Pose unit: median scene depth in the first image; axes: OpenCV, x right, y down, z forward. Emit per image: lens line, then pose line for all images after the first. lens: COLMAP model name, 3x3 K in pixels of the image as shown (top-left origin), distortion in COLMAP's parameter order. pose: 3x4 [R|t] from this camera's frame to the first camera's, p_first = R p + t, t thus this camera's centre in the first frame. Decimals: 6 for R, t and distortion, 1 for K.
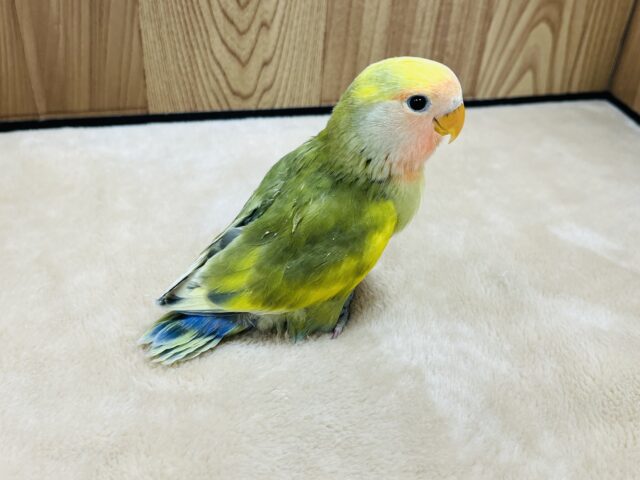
lens RADIAL K [[647.5, 0, 321.9], [0, 647.5, 222.0], [0, 0, 1]] dist [0.005876, 0.000000]
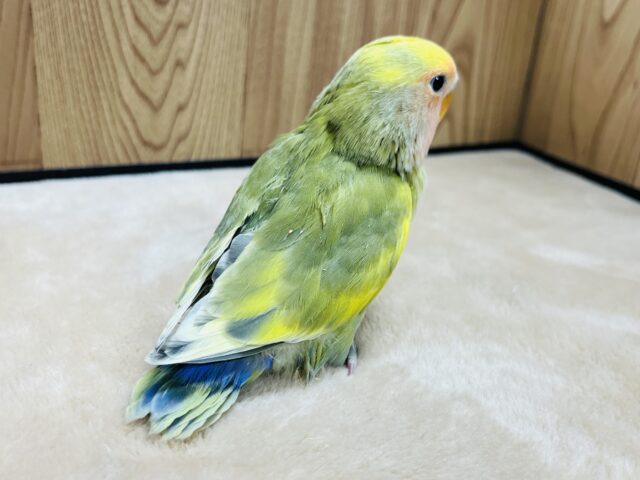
lens RADIAL K [[654.6, 0, 305.3], [0, 654.6, 236.2], [0, 0, 1]] dist [-0.006974, 0.000000]
pose [[0.975052, -0.061998, 0.213142, -0.127497], [0.096981, 0.982695, -0.157813, 0.087853], [-0.199669, 0.174547, 0.964192, 0.140254]]
